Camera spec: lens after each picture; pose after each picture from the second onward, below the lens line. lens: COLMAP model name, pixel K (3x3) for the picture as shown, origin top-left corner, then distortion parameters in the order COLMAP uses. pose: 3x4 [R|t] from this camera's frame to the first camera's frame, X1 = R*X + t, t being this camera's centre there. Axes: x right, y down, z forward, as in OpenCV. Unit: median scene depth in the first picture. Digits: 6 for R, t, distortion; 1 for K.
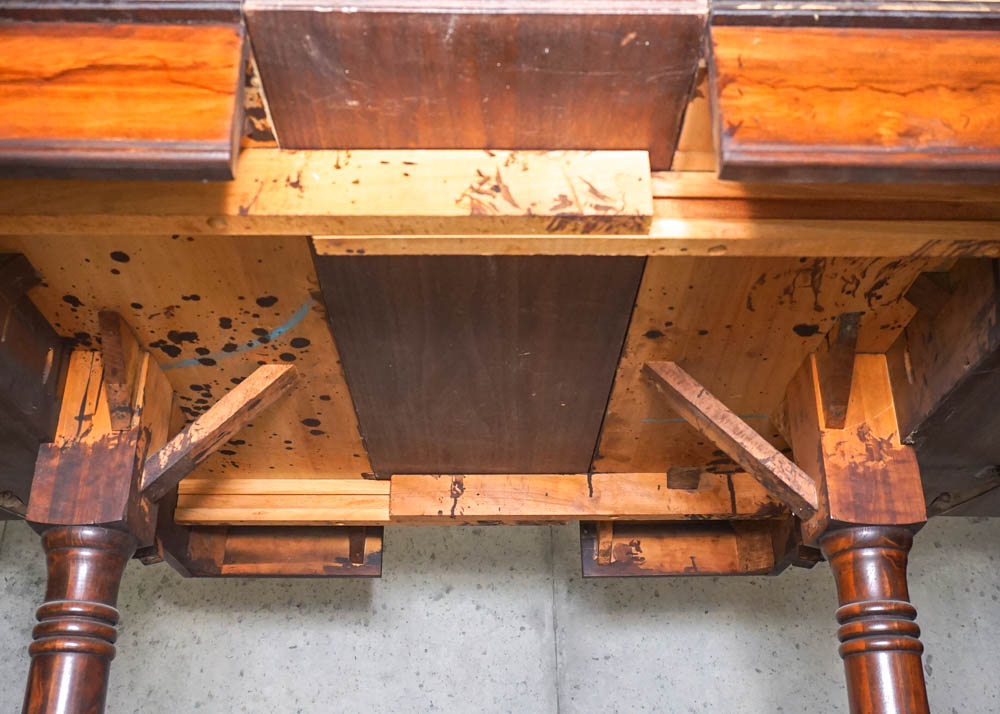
lens RADIAL K [[1019.1, 0, 500.8], [0, 1019.1, 365.1], [0, 0, 1]] dist [-0.000608, 0.000000]
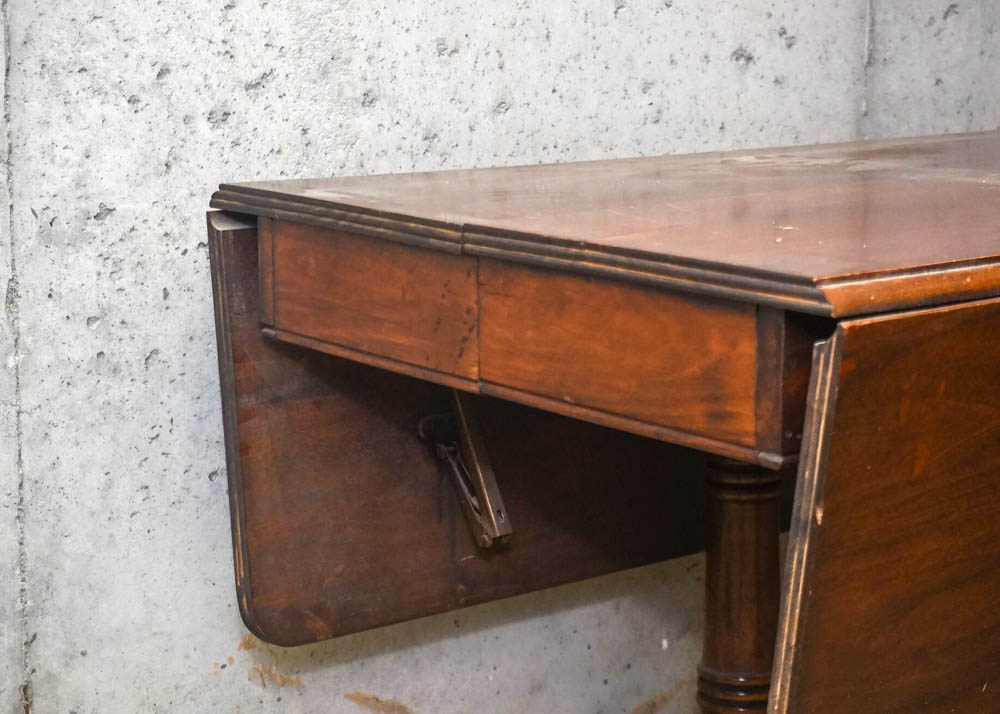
lens RADIAL K [[2013.3, 0, 498.7], [0, 2013.3, 363.0], [0, 0, 1]] dist [0.004759, 0.000000]
pose [[0.801929, -0.087806, 0.590932, -0.867992], [-0.269912, 0.829182, 0.489495, -0.221303], [-0.532970, -0.552039, 0.641245, 0.308627]]
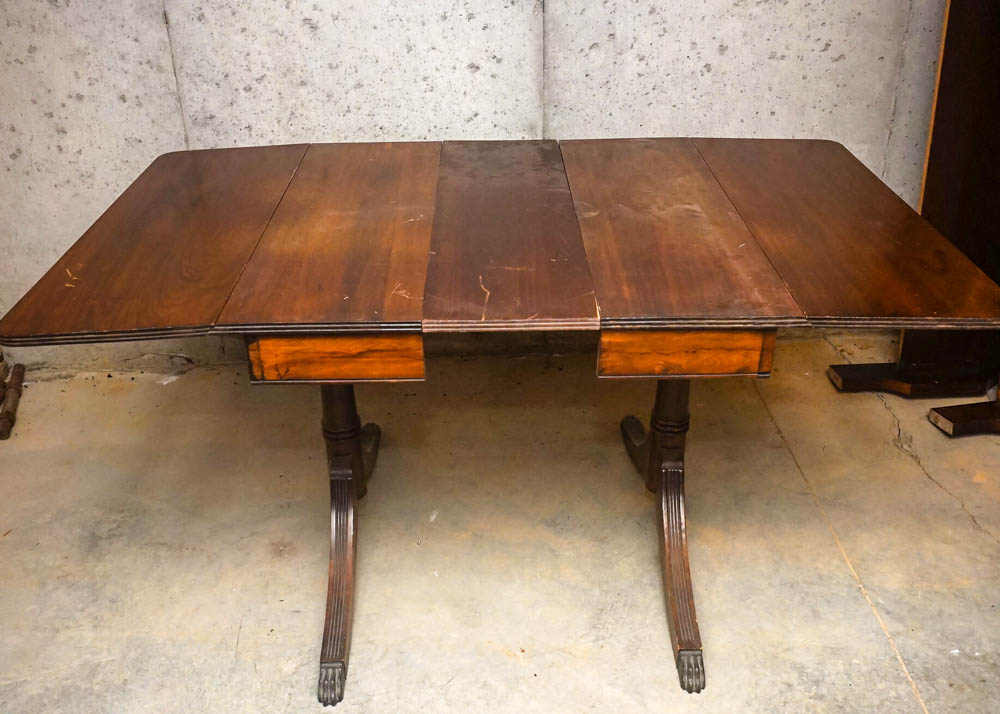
lens RADIAL K [[986.6, 0, 499.4], [0, 986.6, 364.6], [0, 0, 1]] dist [-0.002253, 0.000000]
pose [[0.999977, -0.006748, -0.000582, -0.018011], [0.004428, 0.586268, 0.810105, -0.801075], [-0.005126, -0.810089, 0.586284, -0.190098]]
